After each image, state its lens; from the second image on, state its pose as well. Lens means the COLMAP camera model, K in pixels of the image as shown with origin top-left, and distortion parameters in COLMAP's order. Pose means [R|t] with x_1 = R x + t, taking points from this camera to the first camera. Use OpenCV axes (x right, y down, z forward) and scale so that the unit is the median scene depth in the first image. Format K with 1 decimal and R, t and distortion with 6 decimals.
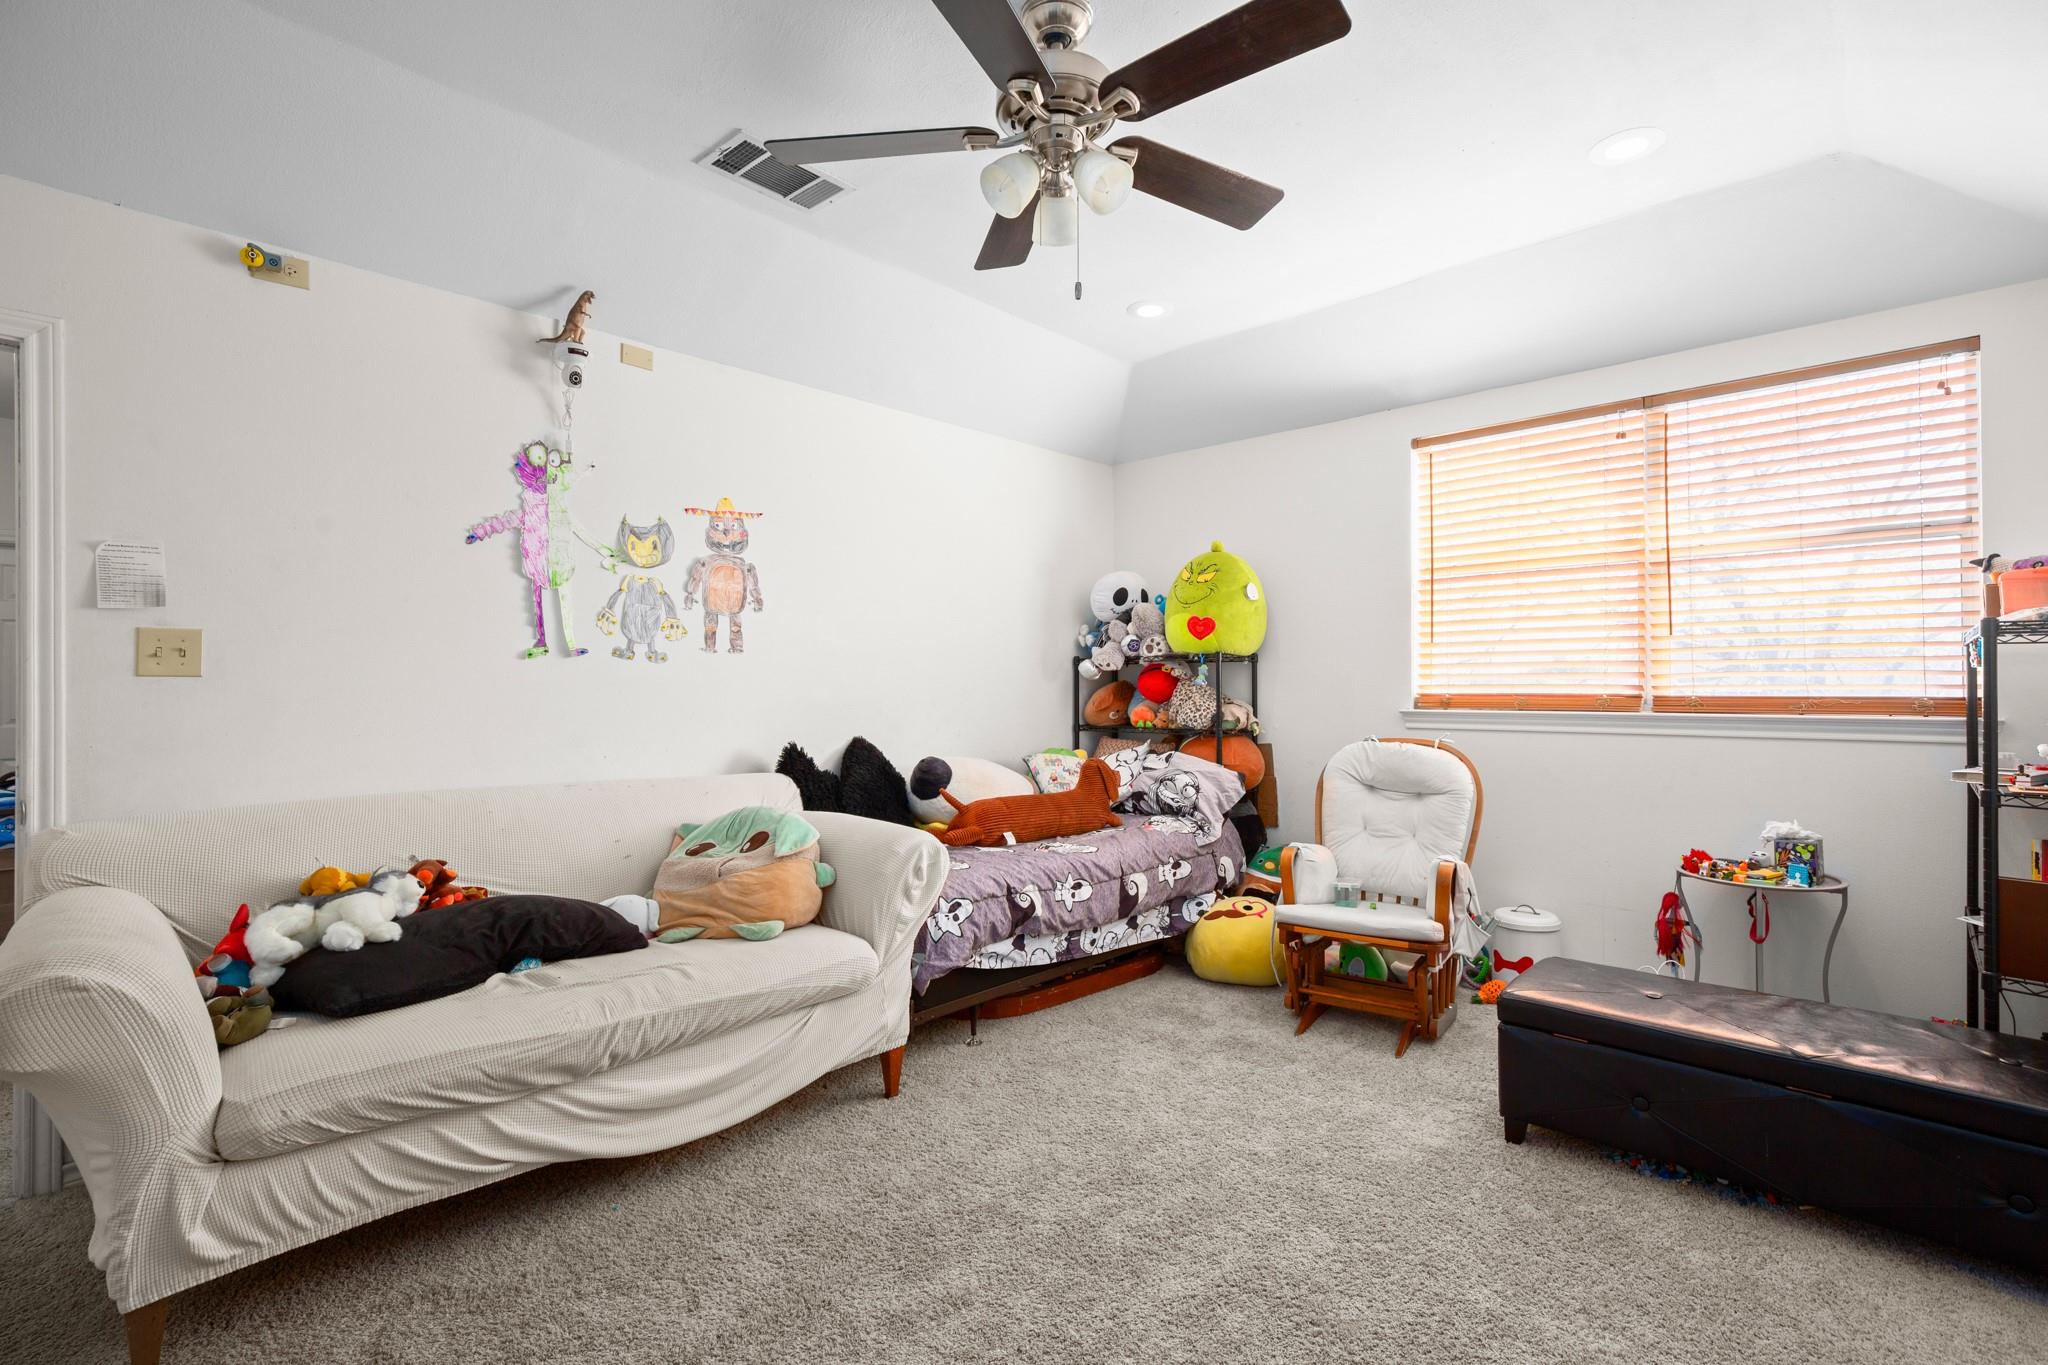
lens RADIAL K [[916.0, 0, 1038.5], [0, 916.0, 679.3], [0, 0, 1]] dist [-0.012063, 0.000857]
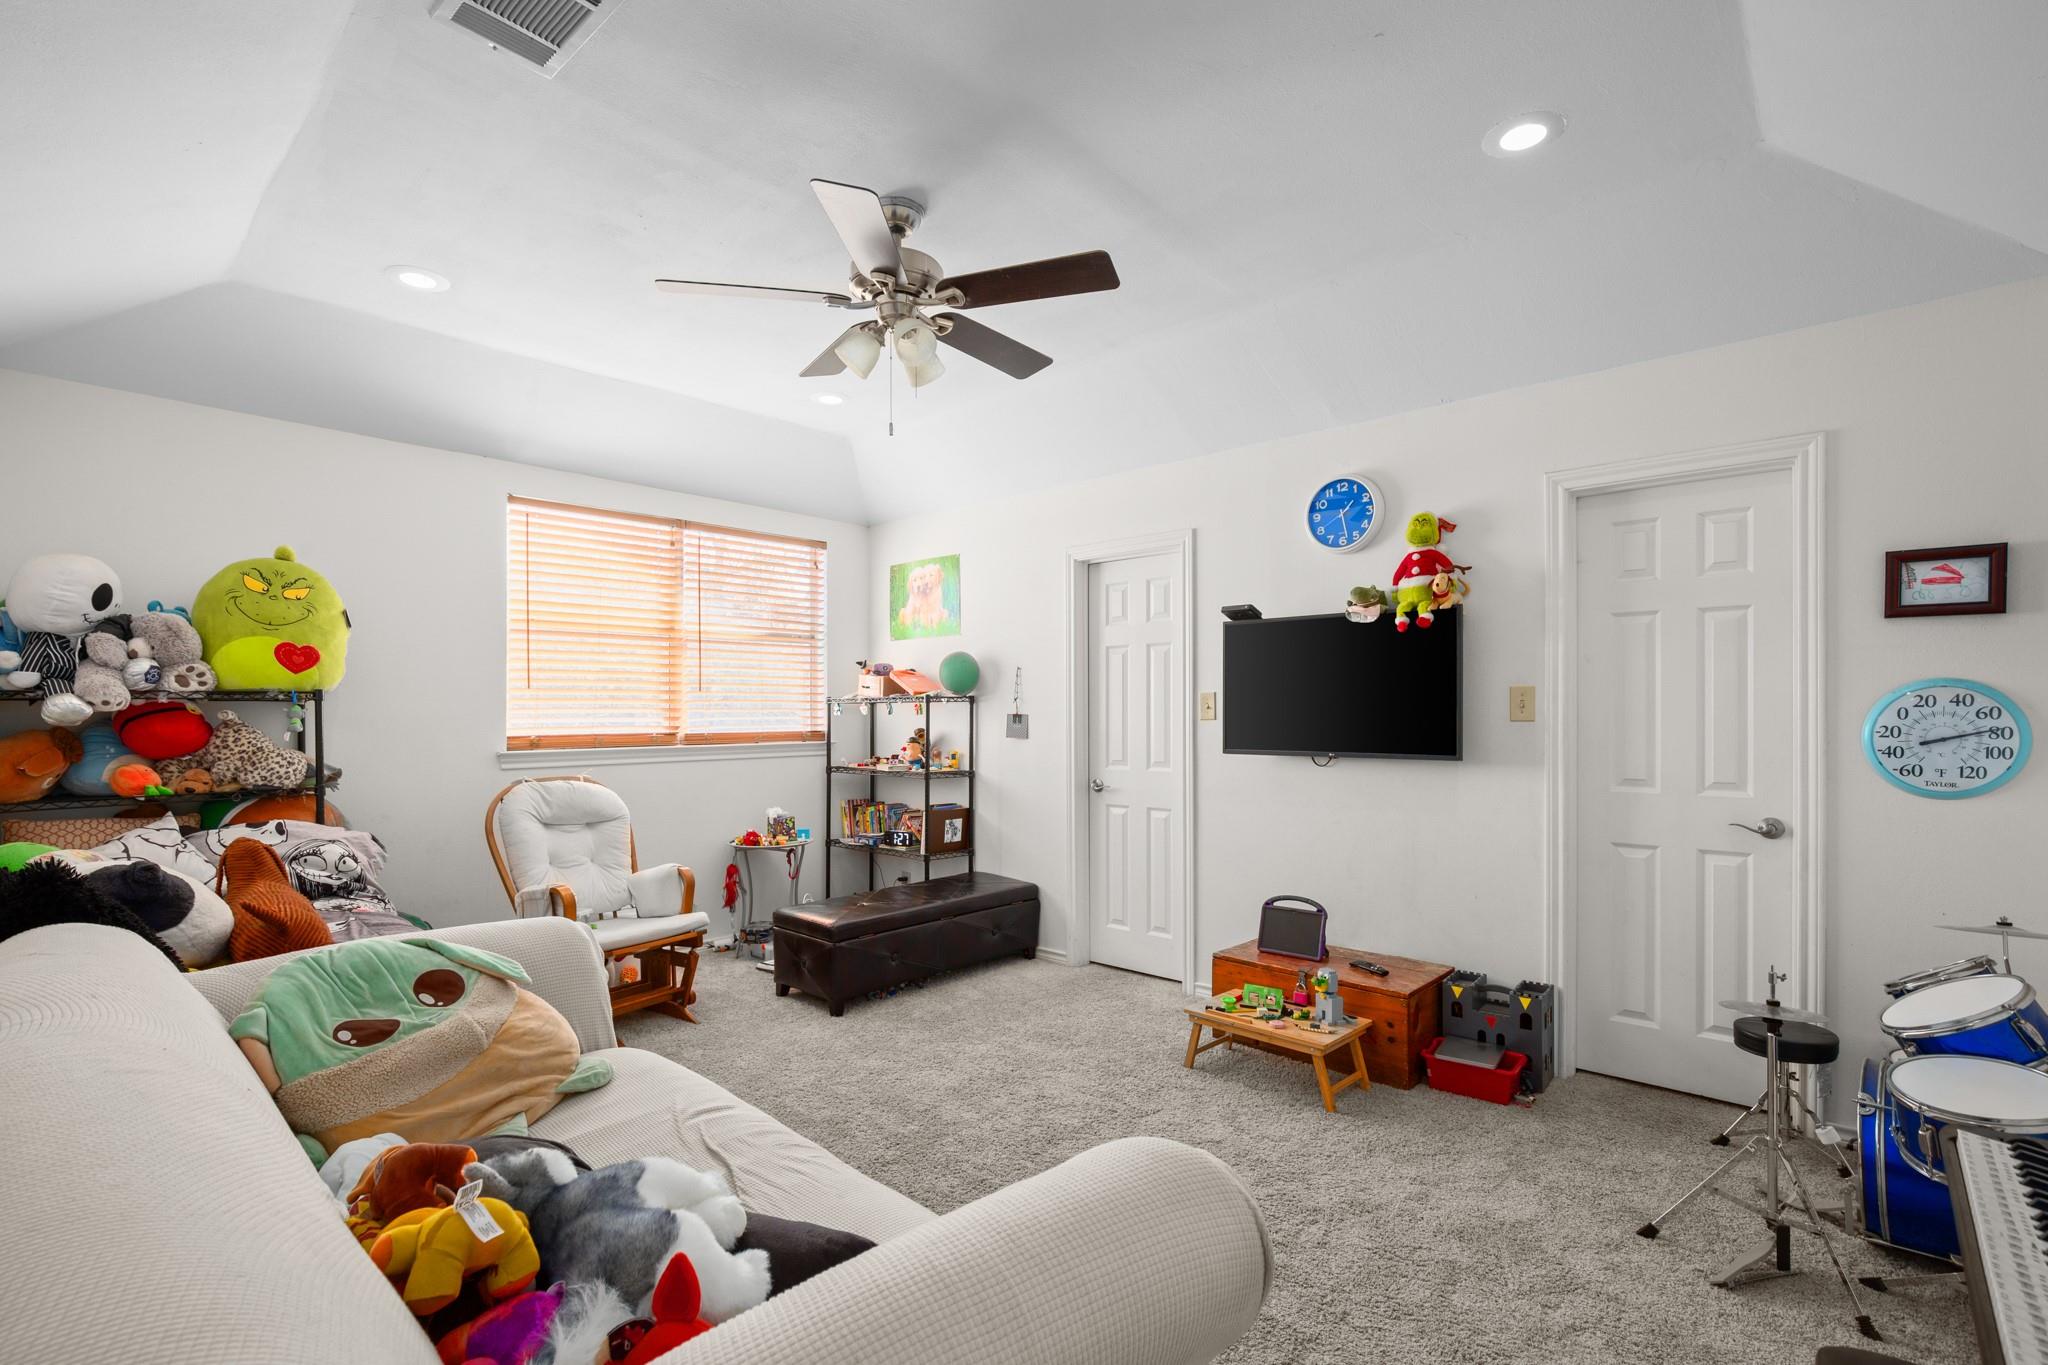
lens RADIAL K [[943.5, 0, 1023.0], [0, 943.5, 710.6], [0, 0, 1]] dist [-0.004703, -0.000575]
pose [[-0.007031, 0.007641, 0.999946, -0.672179], [0.002007, 0.999969, -0.007627, -0.004273], [-0.999973, 0.001953, -0.007046, 0.418174]]
